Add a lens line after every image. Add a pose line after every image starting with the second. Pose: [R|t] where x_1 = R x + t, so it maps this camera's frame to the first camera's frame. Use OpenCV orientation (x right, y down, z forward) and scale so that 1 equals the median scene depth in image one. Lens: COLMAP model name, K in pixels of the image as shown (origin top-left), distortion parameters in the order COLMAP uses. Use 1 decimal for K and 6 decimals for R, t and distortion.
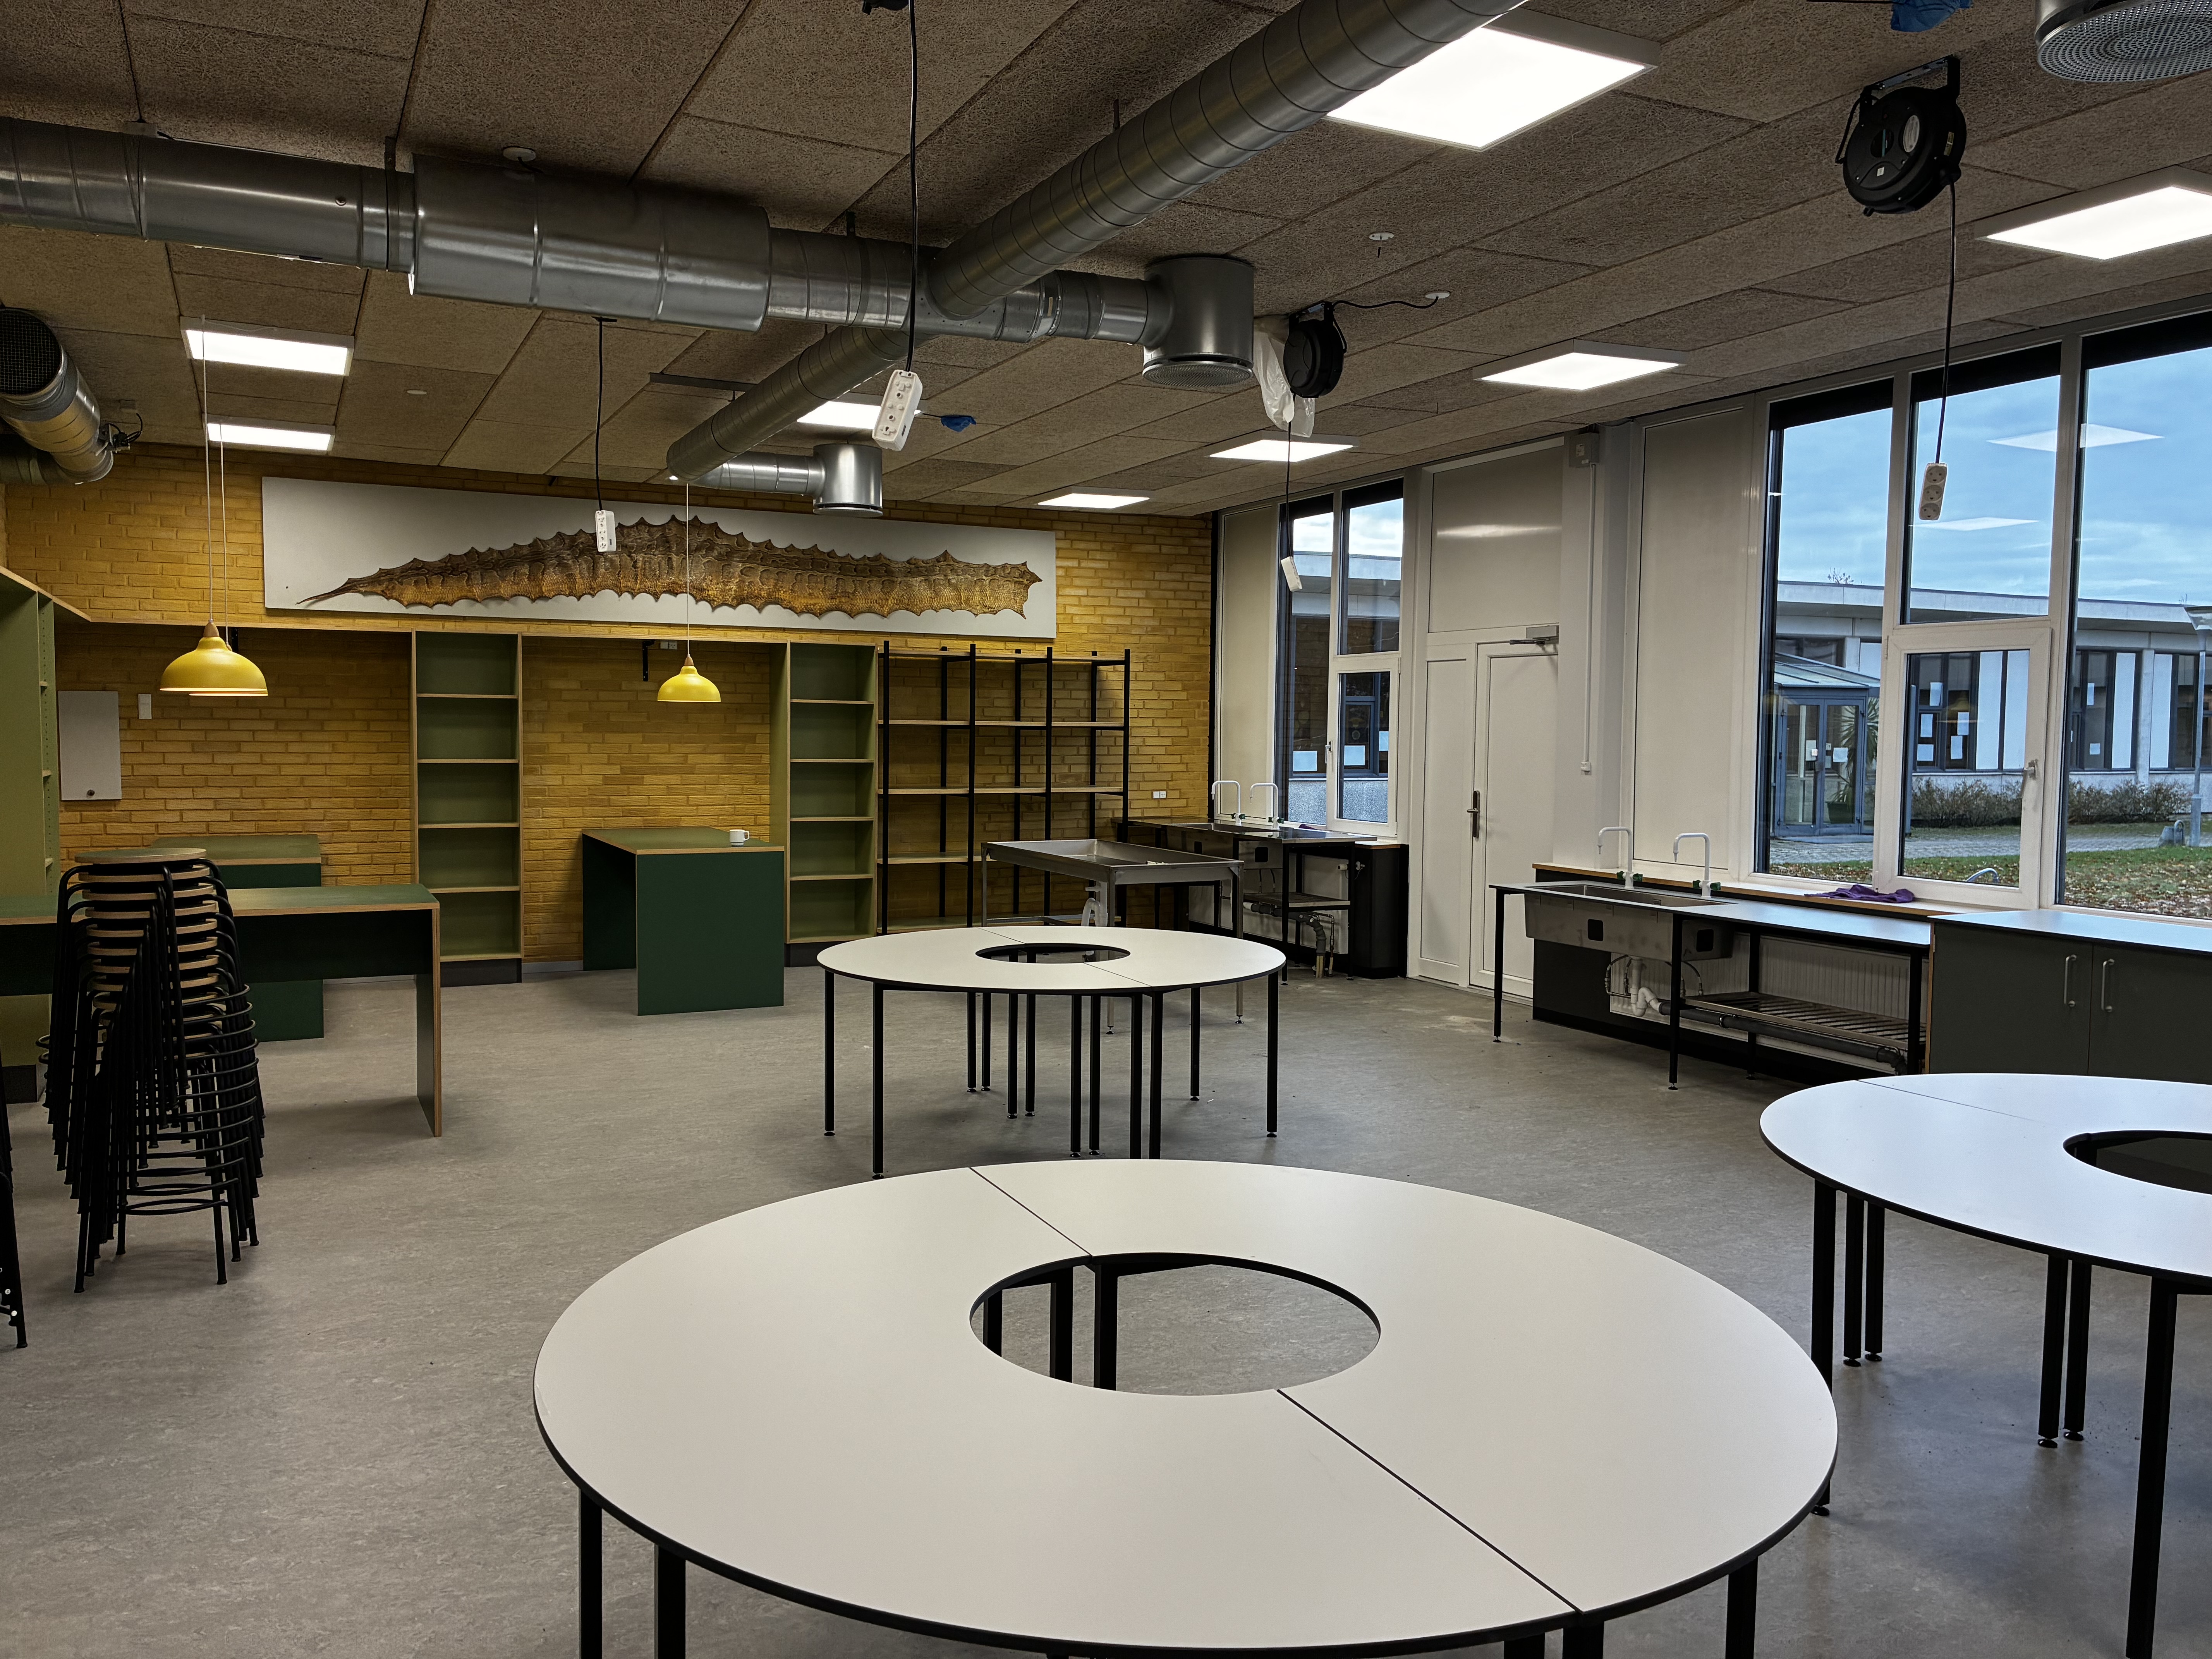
lens RADIAL K [[1680.9, 0, 1098.0], [0, 1680.9, 838.9], [0, 0, 1]] dist [0.060202, -0.070691]
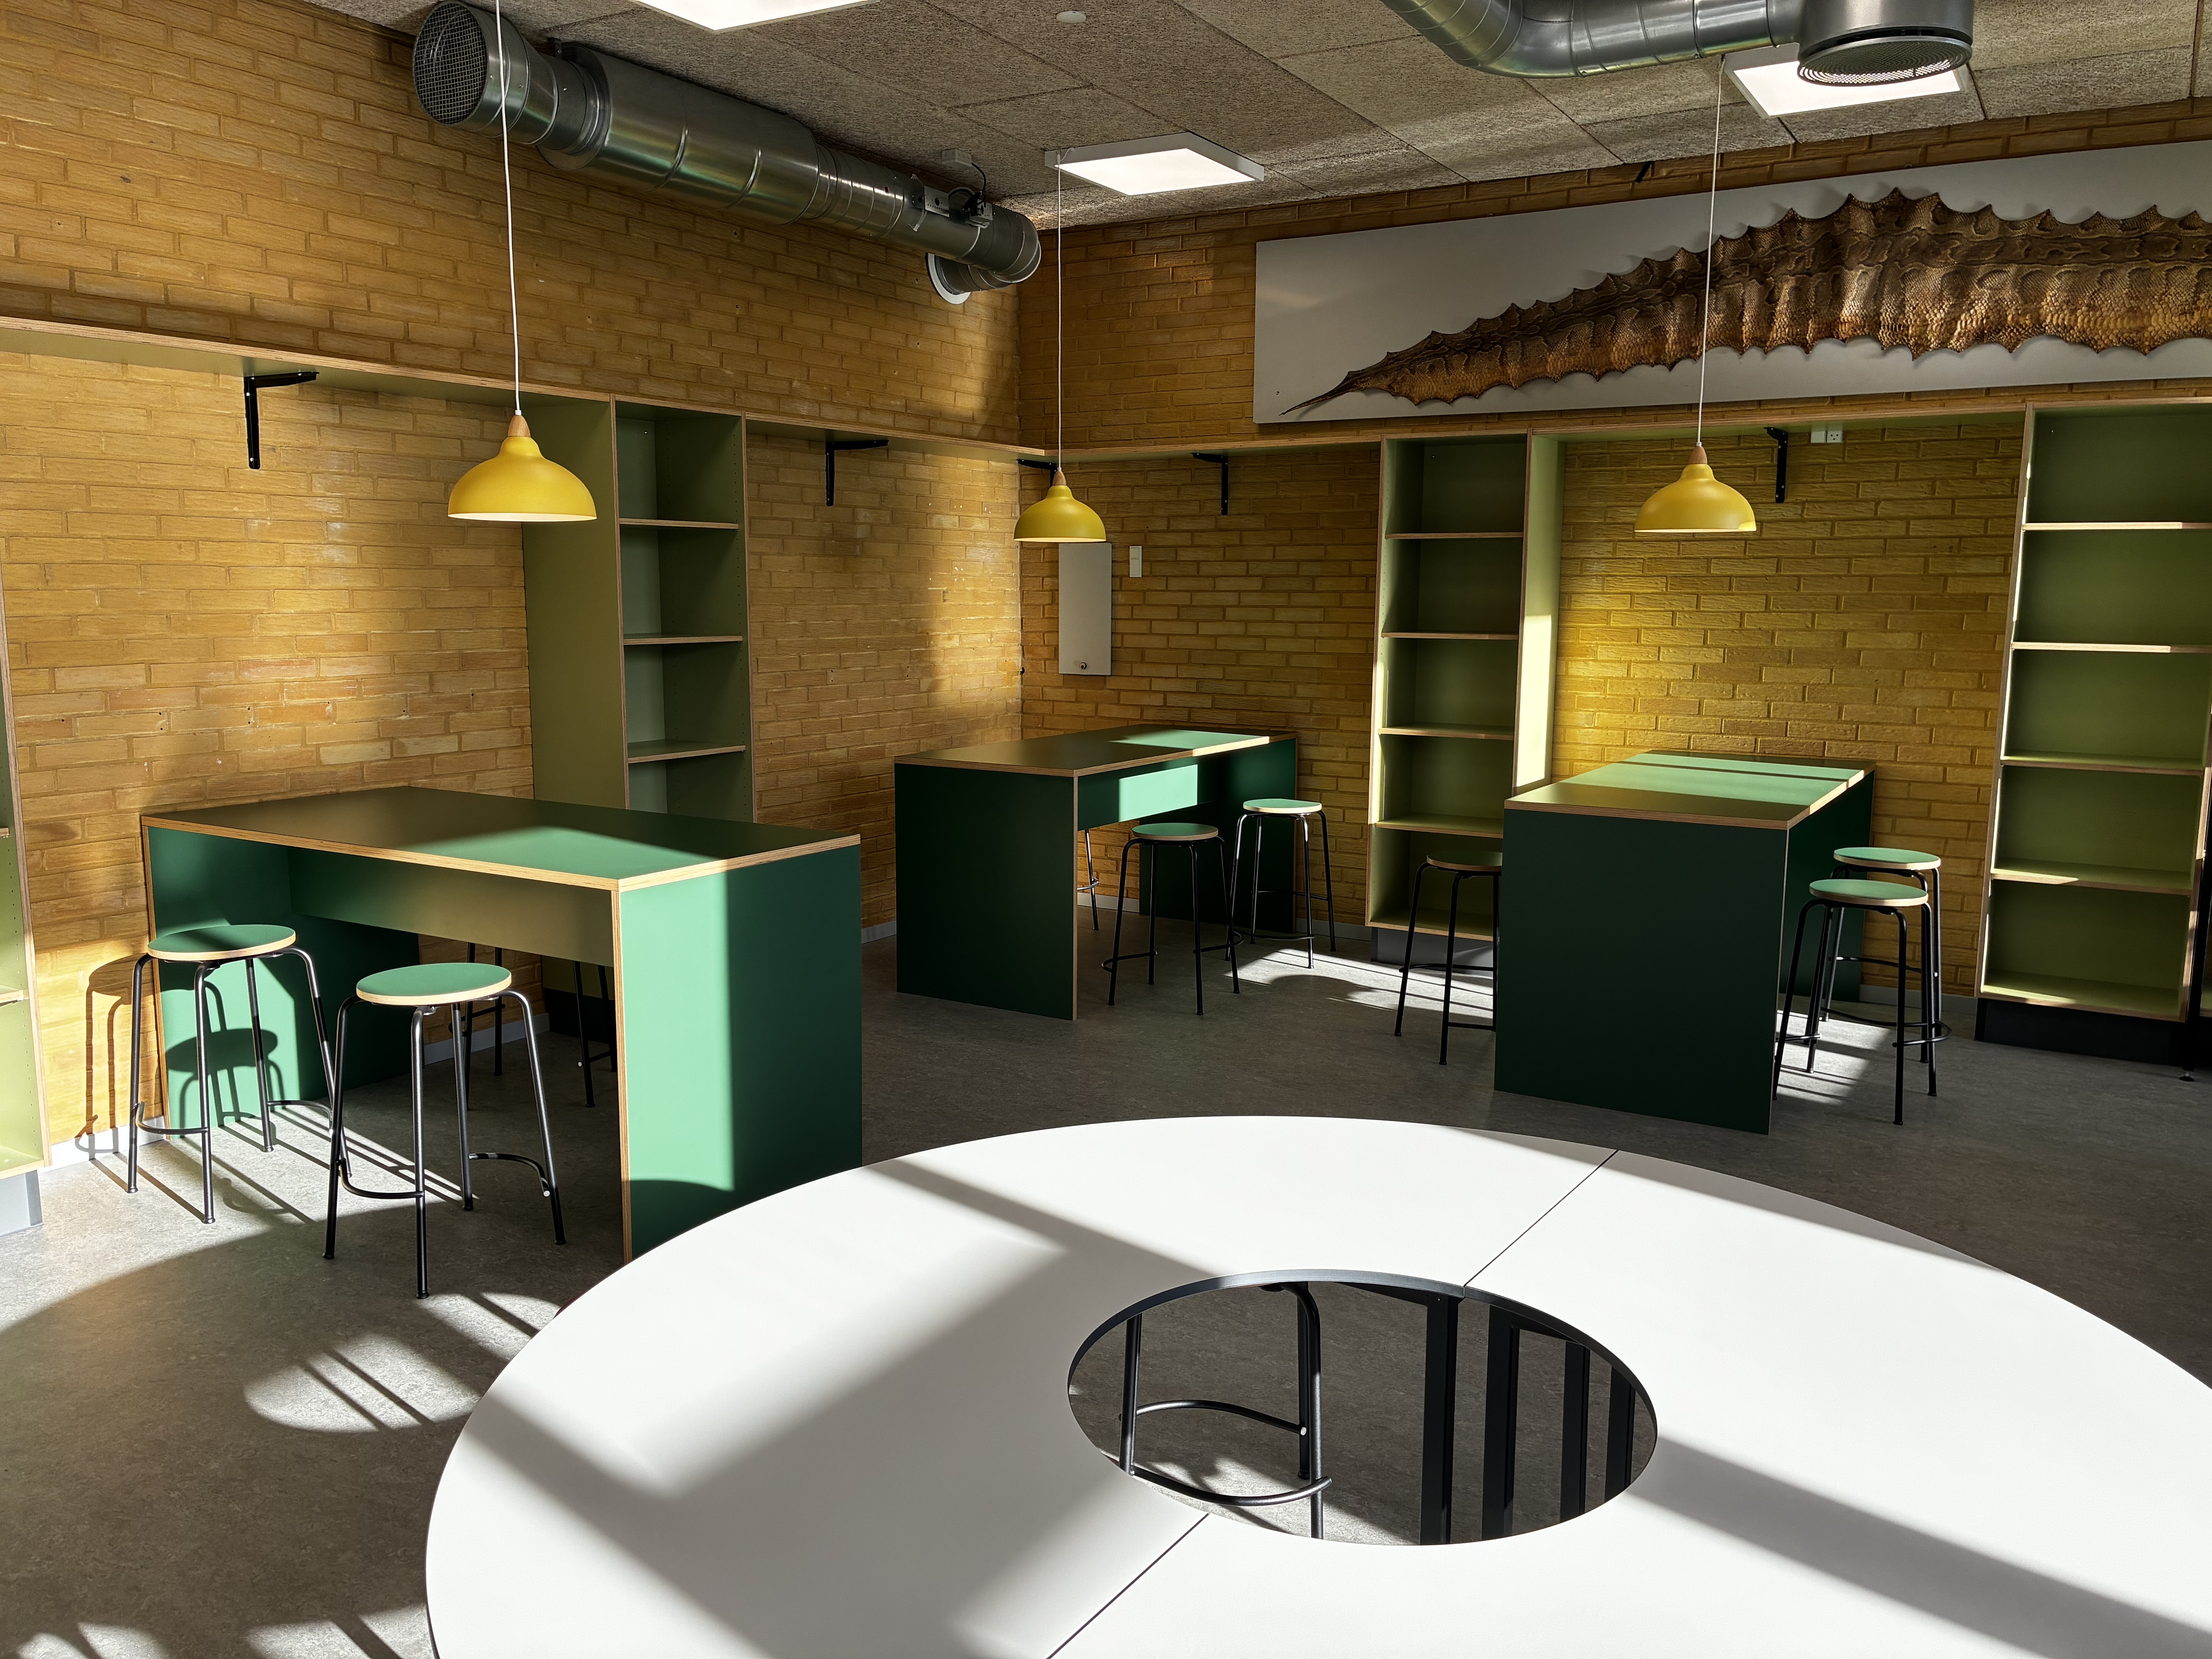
lens RADIAL K [[1680.9, 0, 1118.1], [0, 1680.9, 830.2], [0, 0, 1]] dist [0.060202, -0.070691]
pose [[0.543994, 0.115824, -0.831057, 0.102527], [-0.056799, 0.993239, 0.101247, -0.027625], [0.837164, -0.007874, 0.546895, 0.487763]]
